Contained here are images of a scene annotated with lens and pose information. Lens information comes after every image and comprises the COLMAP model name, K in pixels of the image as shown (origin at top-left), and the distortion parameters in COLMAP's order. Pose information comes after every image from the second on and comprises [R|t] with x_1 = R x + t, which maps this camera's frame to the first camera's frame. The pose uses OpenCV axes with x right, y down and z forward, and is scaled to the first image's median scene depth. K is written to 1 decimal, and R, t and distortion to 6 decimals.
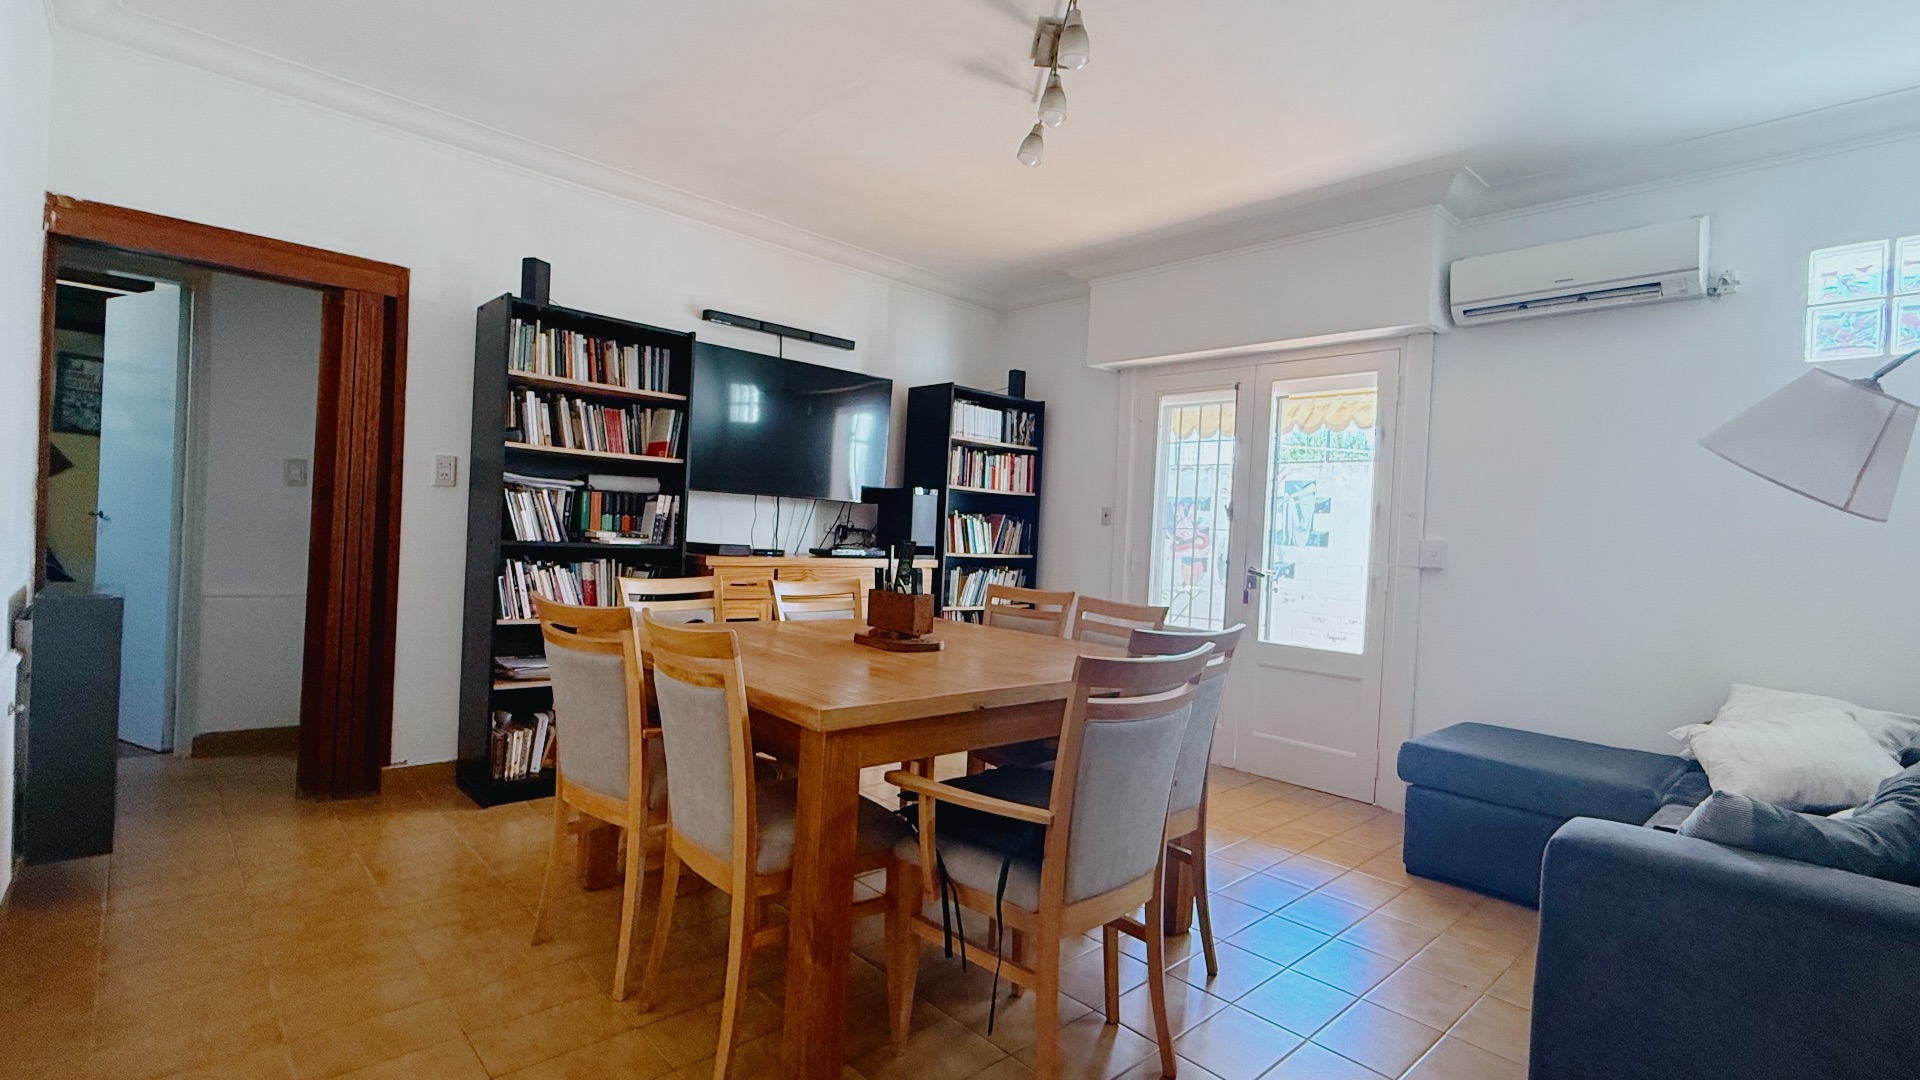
lens RADIAL K [[889.3, 0, 960.0], [0, 889.3, 540.0], [0, 0, 1]] dist [0.000263, -0.000024]
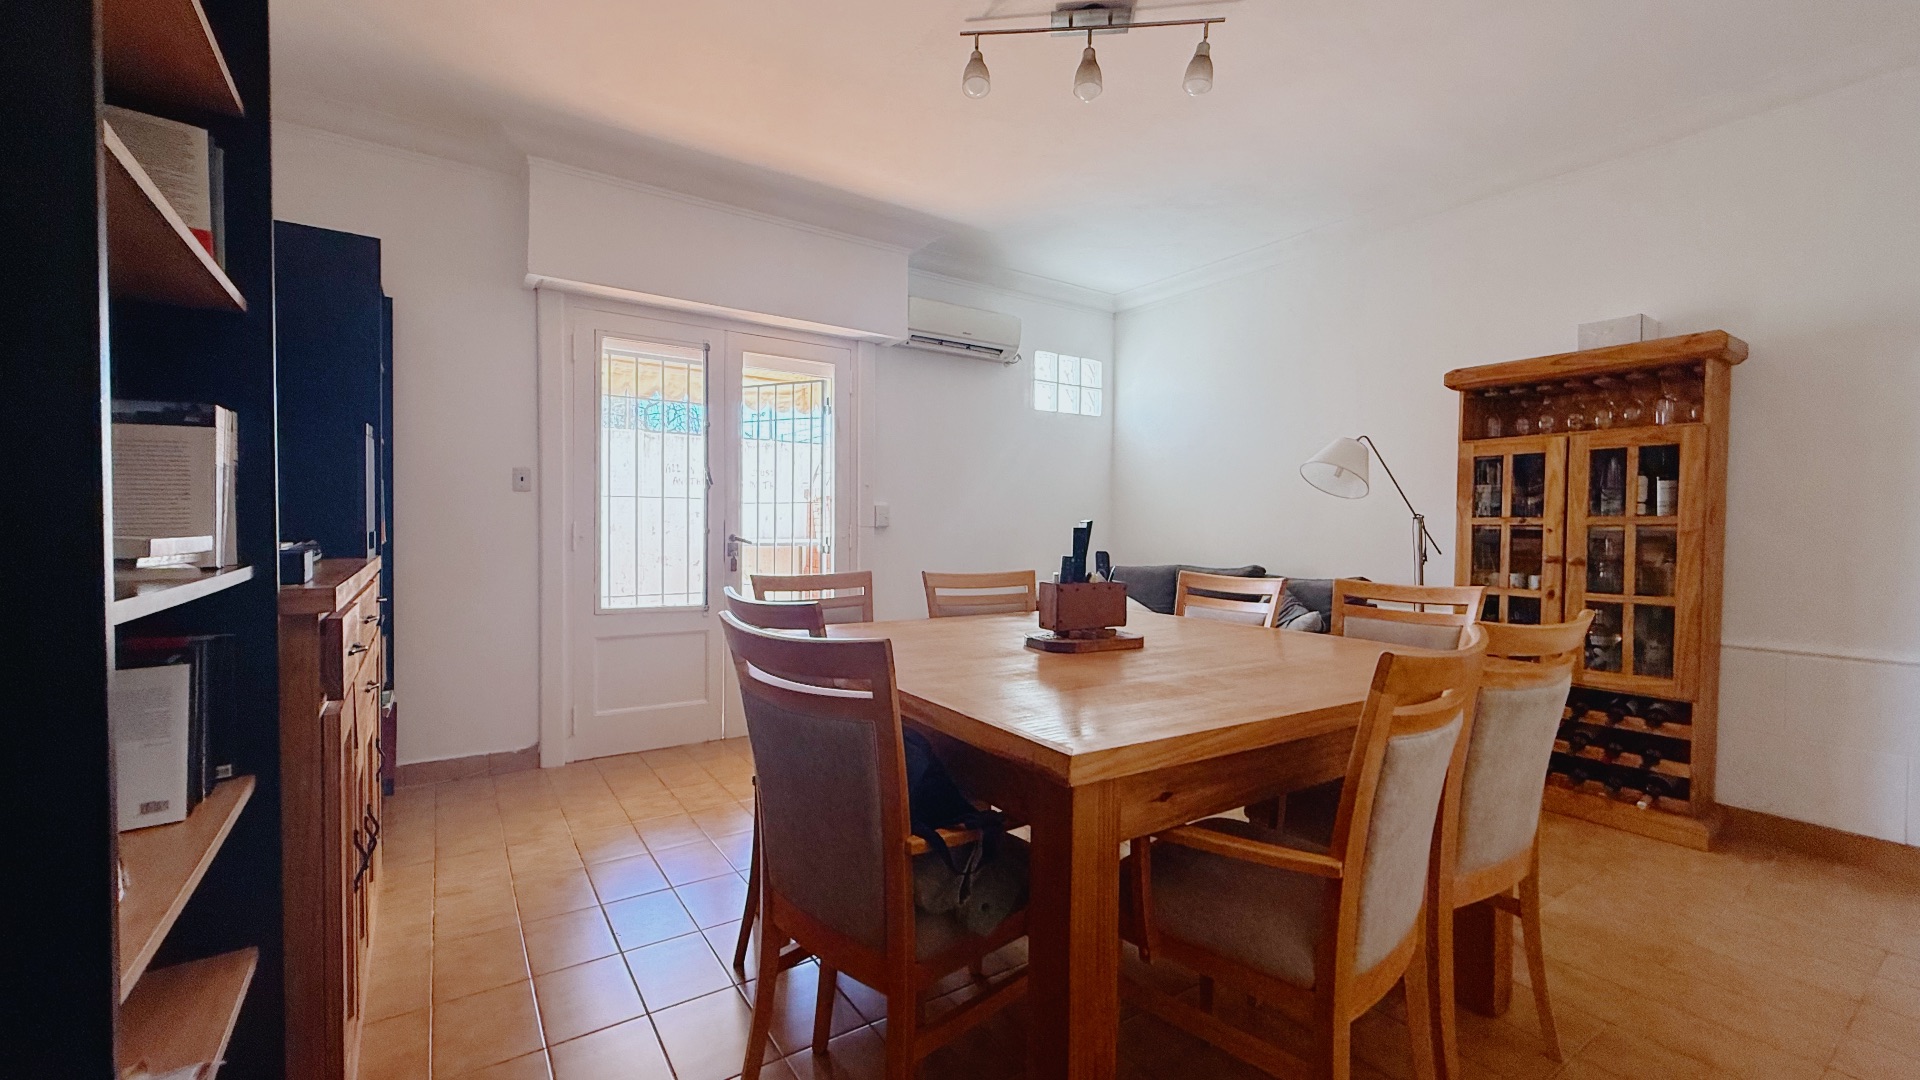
lens RADIAL K [[762.9, 0, 960.0], [0, 762.9, 540.0], [0, 0, 1]] dist [-0.000548, -0.000007]
pose [[0.152778, -0.066994, 0.985987, -0.470890], [0.004607, 0.997737, 0.067078, -0.019925], [-0.988250, -0.005706, 0.152741, 0.602887]]
